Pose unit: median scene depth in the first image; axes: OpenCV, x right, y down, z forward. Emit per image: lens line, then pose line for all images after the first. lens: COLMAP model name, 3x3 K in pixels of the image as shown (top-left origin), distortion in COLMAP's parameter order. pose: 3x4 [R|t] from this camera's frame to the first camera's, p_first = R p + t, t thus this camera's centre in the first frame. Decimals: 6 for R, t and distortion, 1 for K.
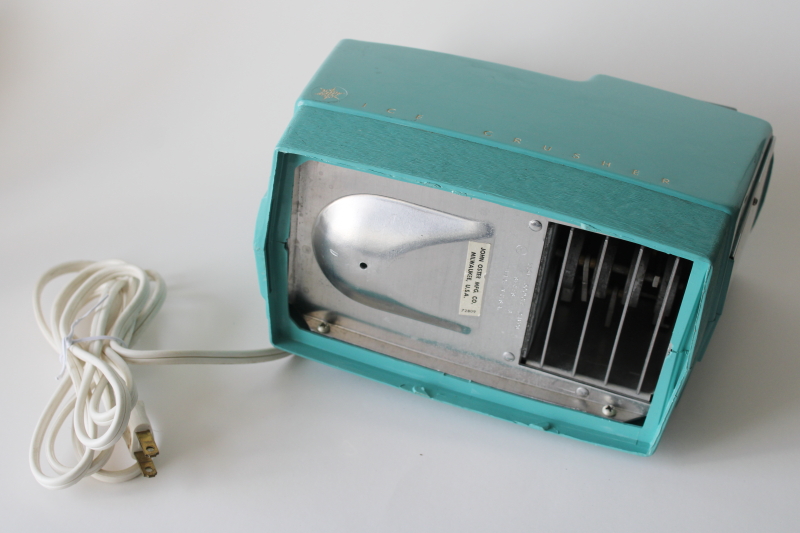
lens RADIAL K [[1045.3, 0, 400.0], [0, 1045.3, 266.5], [0, 0, 1]] dist [-0.039603, -0.023295]
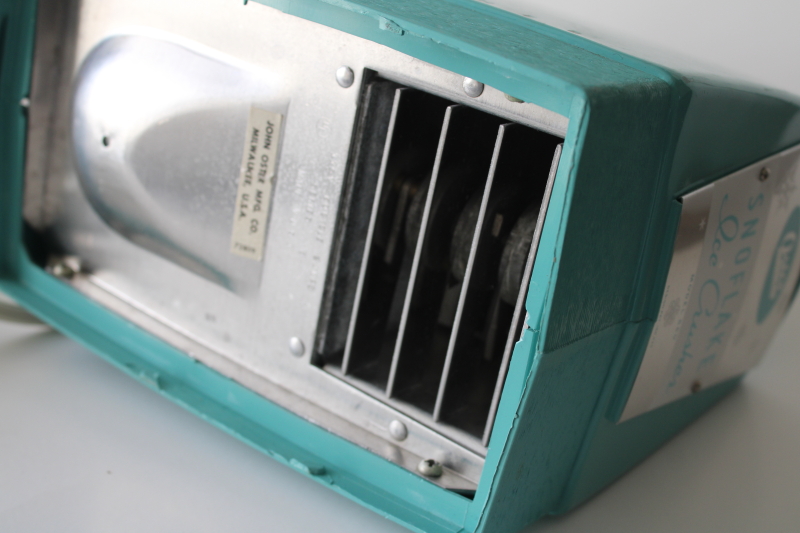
lens RADIAL K [[1045.3, 0, 400.0], [0, 1045.3, 266.5], [0, 0, 1]] dist [-0.039603, -0.023295]
pose [[0.958023, 0.198772, -0.206594, 0.282326], [-0.256492, 0.916190, -0.307909, 0.218403], [0.128075, 0.347974, 0.928715, 0.451812]]
